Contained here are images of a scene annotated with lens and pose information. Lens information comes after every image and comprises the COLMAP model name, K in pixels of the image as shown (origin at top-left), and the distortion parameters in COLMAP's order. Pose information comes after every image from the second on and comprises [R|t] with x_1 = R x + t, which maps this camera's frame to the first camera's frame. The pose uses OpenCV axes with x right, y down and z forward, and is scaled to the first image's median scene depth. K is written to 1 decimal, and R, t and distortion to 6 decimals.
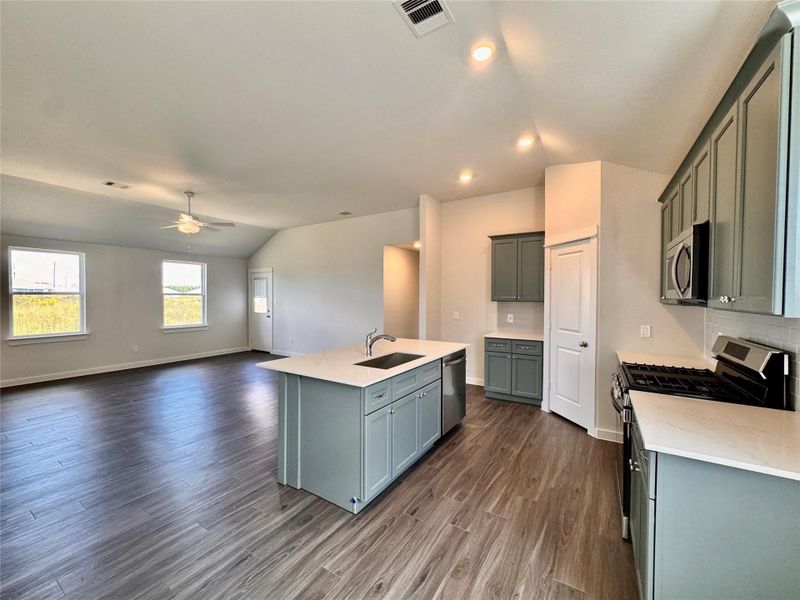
lens RADIAL K [[319.3, 0, 400.0], [0, 319.3, 300.0], [0, 0, 1]] dist [-0.003079, -0.000275]
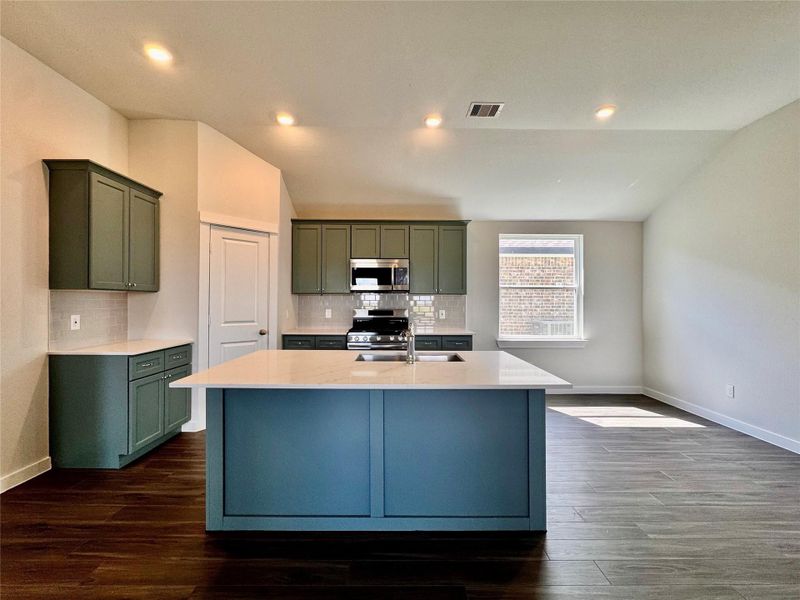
lens RADIAL K [[343.5, 0, 400.0], [0, 343.5, 300.0], [0, 0, 1]] dist [-0.002893, -0.000397]
pose [[-0.541606, -0.005333, 0.840615, -0.430814], [0.002253, 0.999967, 0.007796, 0.016770], [-0.840629, 0.006116, -0.541576, 0.853209]]
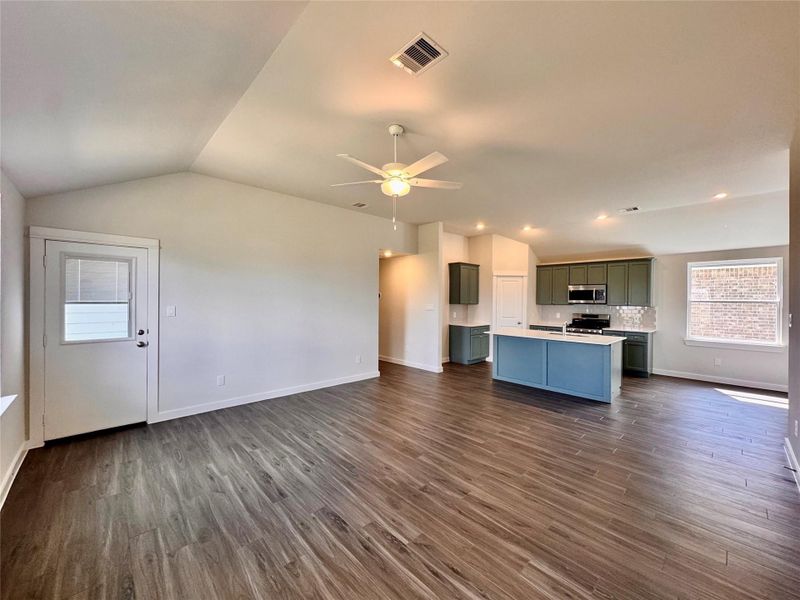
lens RADIAL K [[319.3, 0, 400.0], [0, 319.3, 300.0], [0, 0, 1]] dist [-0.003079, -0.000275]
pose [[0.246538, -0.004275, 0.969124, -1.254611], [0.001932, 0.999990, 0.003920, -0.023064], [-0.969131, 0.000906, 0.246544, 0.872886]]
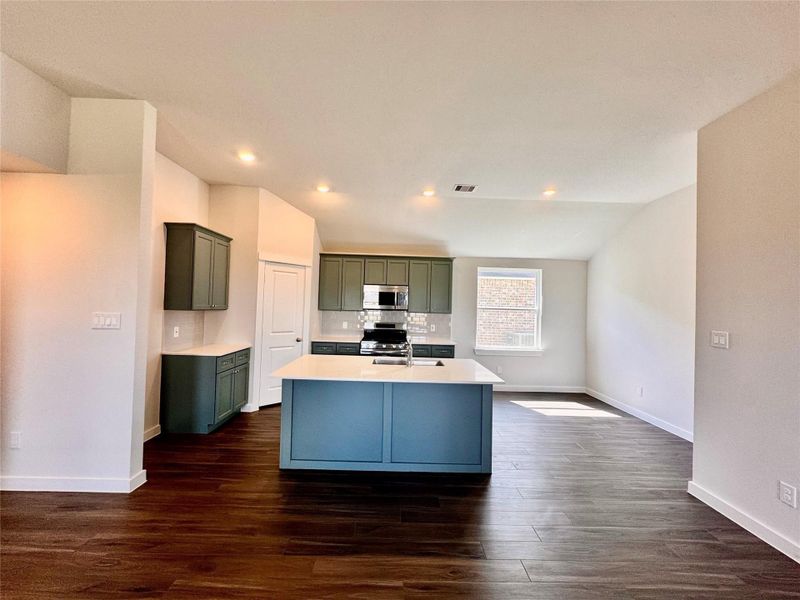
lens RADIAL K [[319.3, 0, 400.0], [0, 319.3, 300.0], [0, 0, 1]] dist [-0.003079, -0.000275]
pose [[-0.550732, -0.007190, 0.834651, -0.590661], [-0.022962, 0.999715, -0.006539, -0.027158], [-0.834366, -0.022767, -0.550740, 0.975033]]
